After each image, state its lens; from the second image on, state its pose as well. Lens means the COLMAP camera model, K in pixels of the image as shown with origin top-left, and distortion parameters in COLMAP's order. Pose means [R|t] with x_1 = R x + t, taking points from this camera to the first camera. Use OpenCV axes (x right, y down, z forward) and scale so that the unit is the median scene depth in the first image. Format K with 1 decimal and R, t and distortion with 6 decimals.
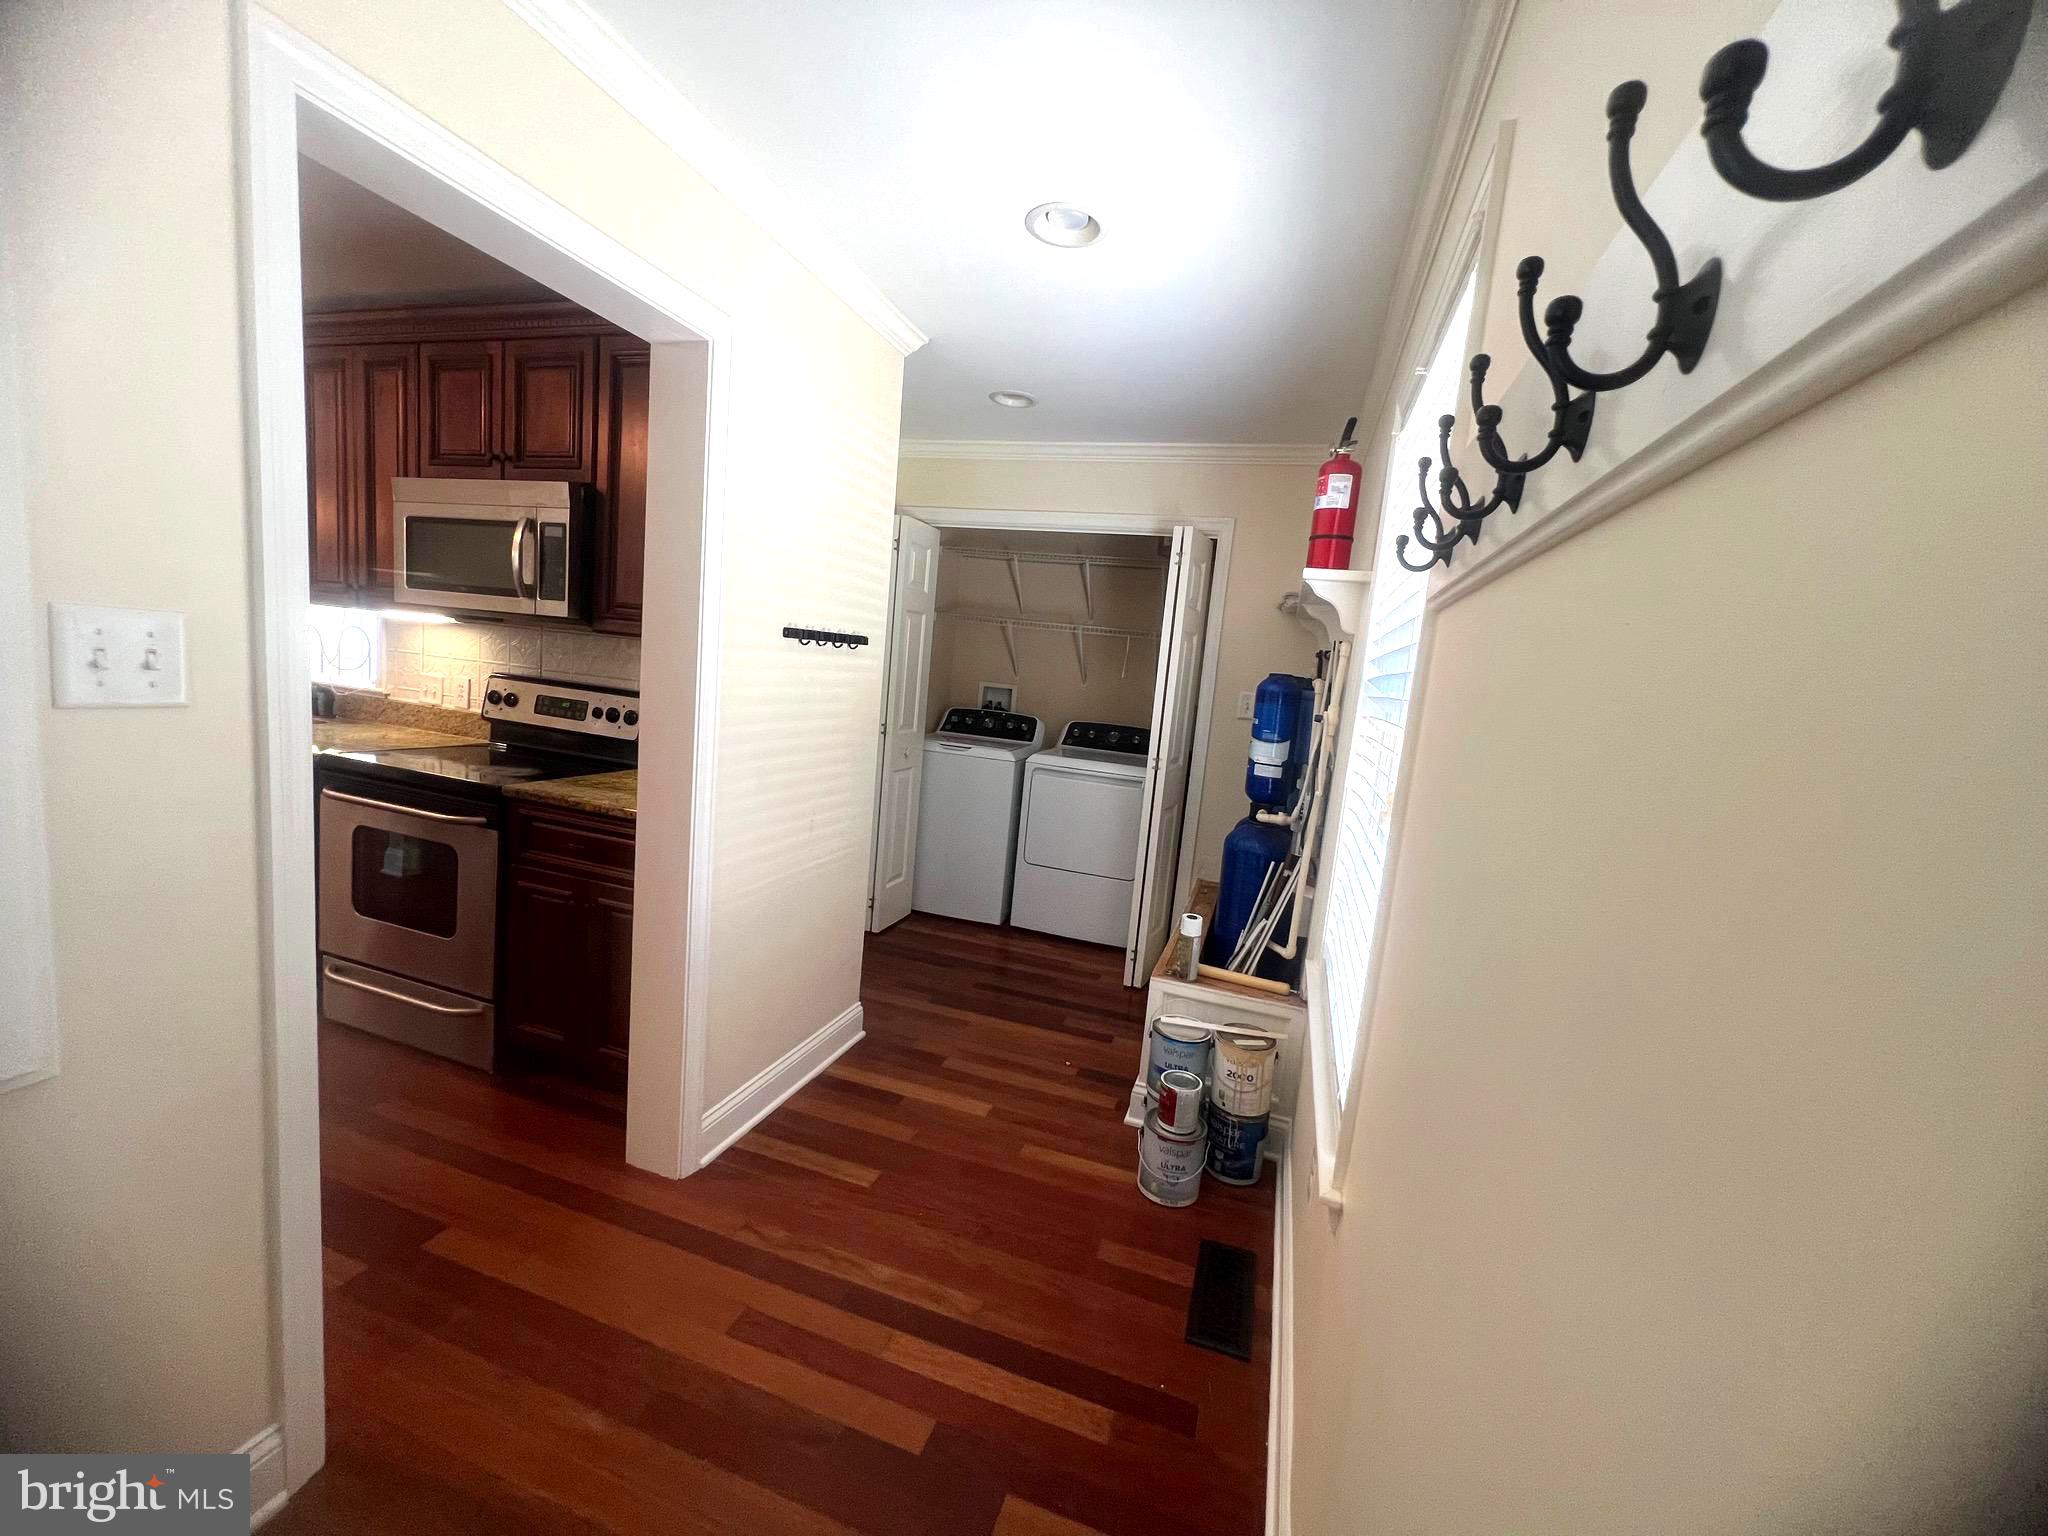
lens RADIAL K [[827.8, 0, 1024.0], [0, 827.8, 768.0], [0, 0, 1]] dist [-0.000455, 0.000024]
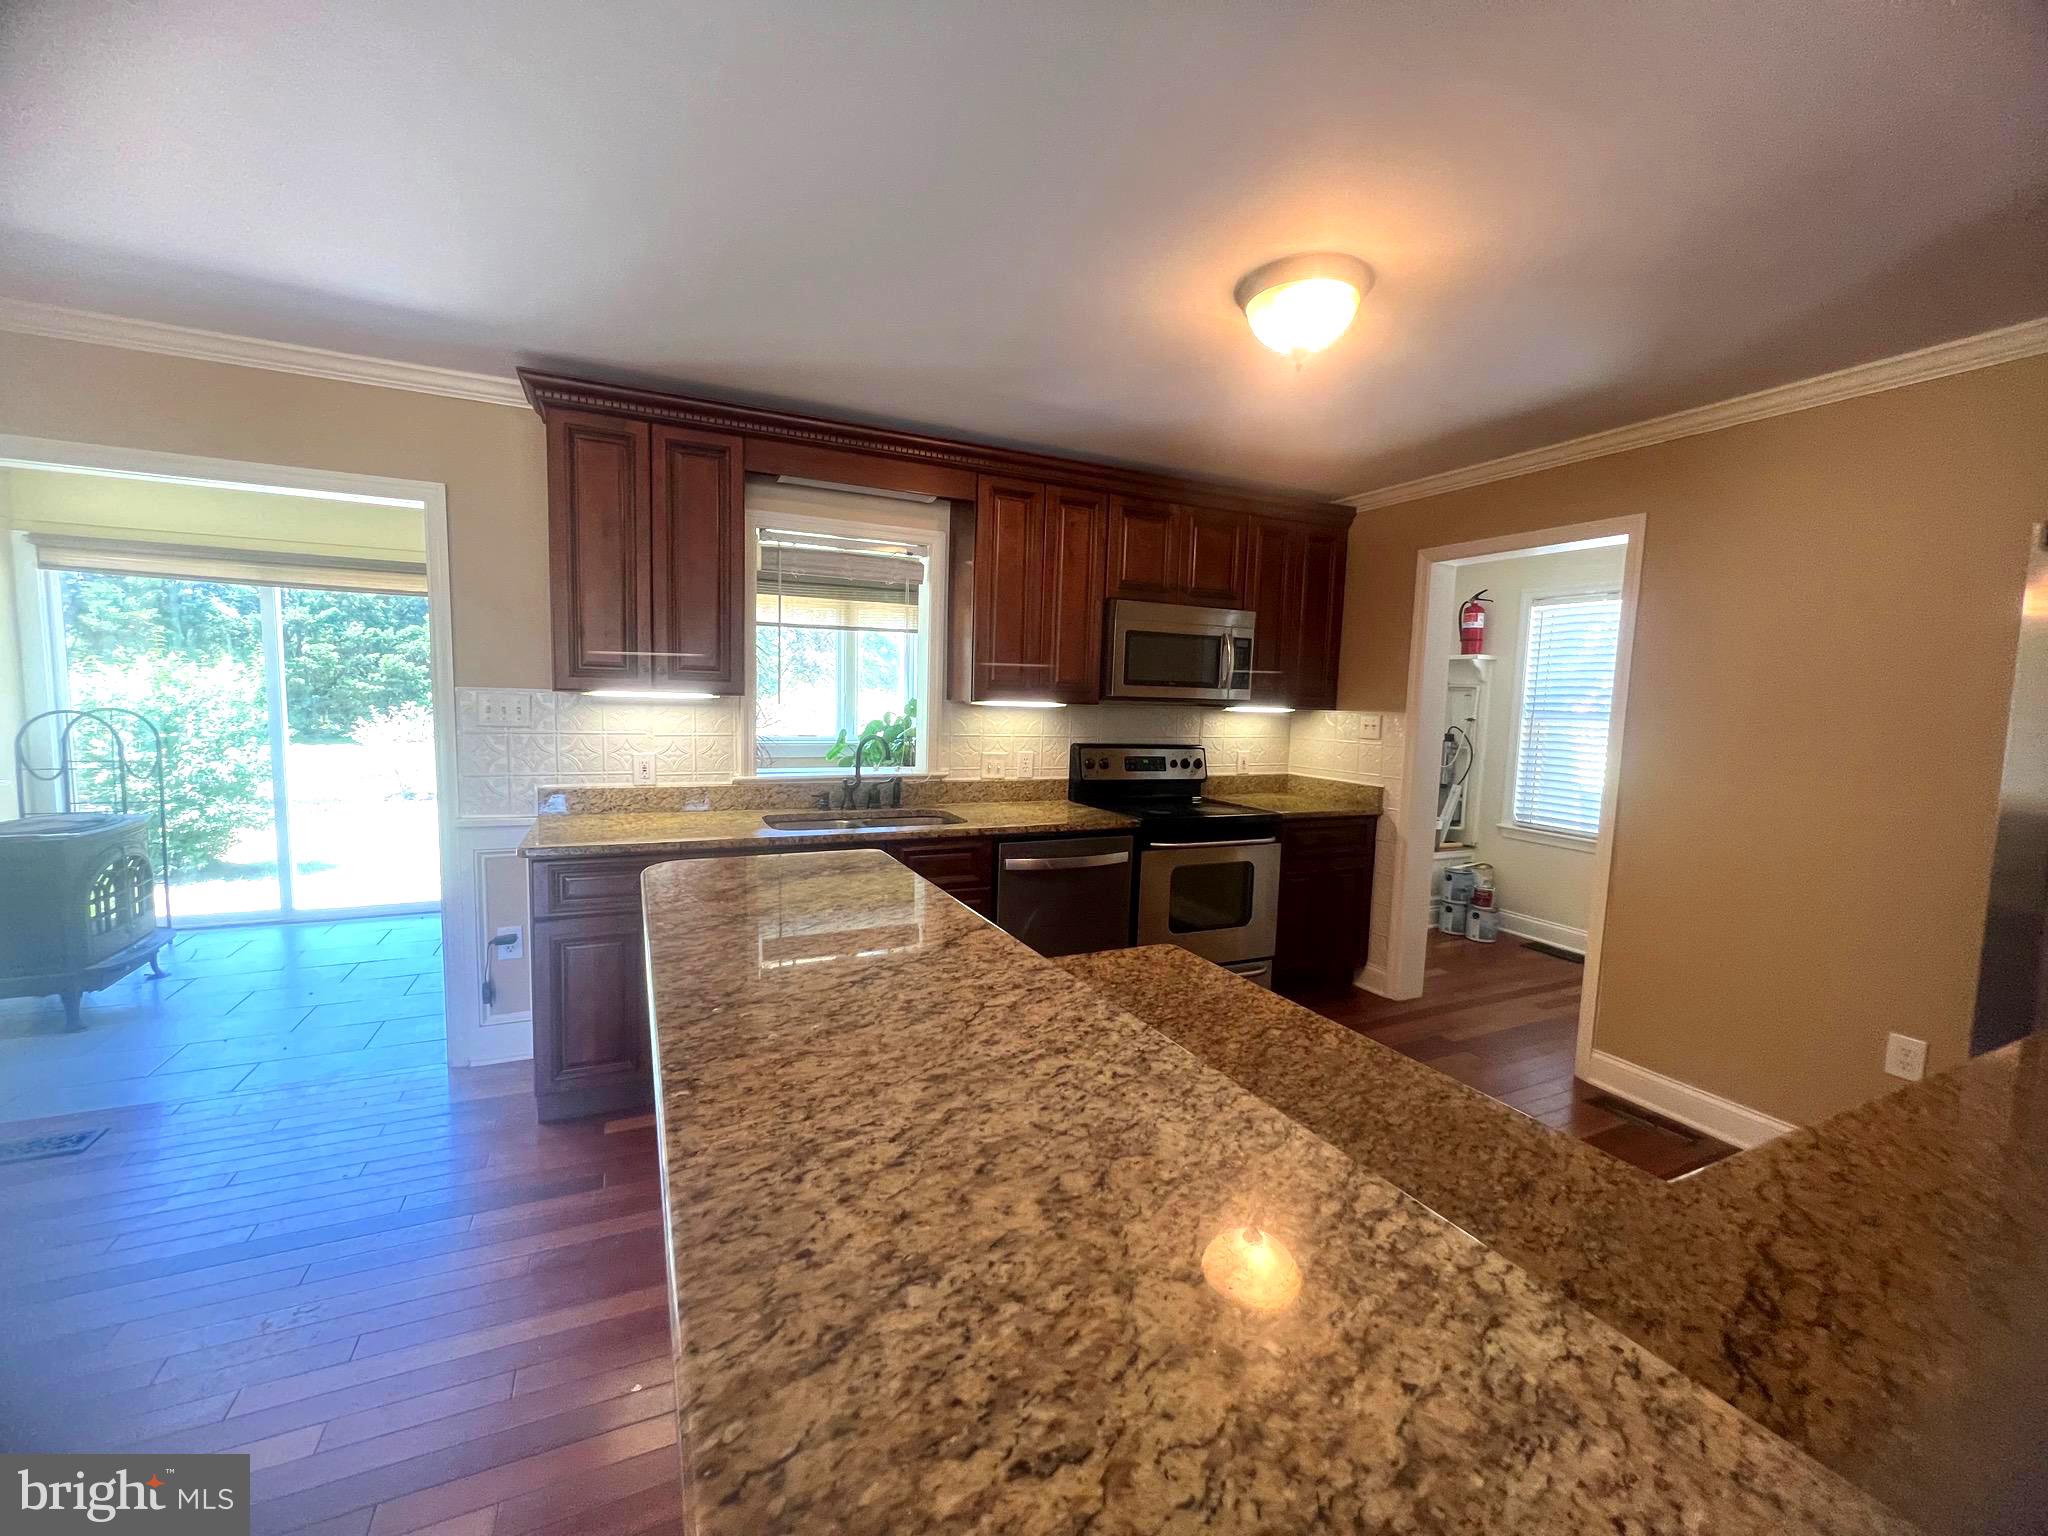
lens RADIAL K [[815.2, 0, 1024.0], [0, 815.2, 768.0], [0, 0, 1]] dist [-0.001184, -0.000139]
pose [[0.722097, -0.133007, 0.678885, -1.641113], [0.125251, 0.990261, 0.060787, -0.175906], [-0.680358, 0.041137, 0.731724, 0.174391]]
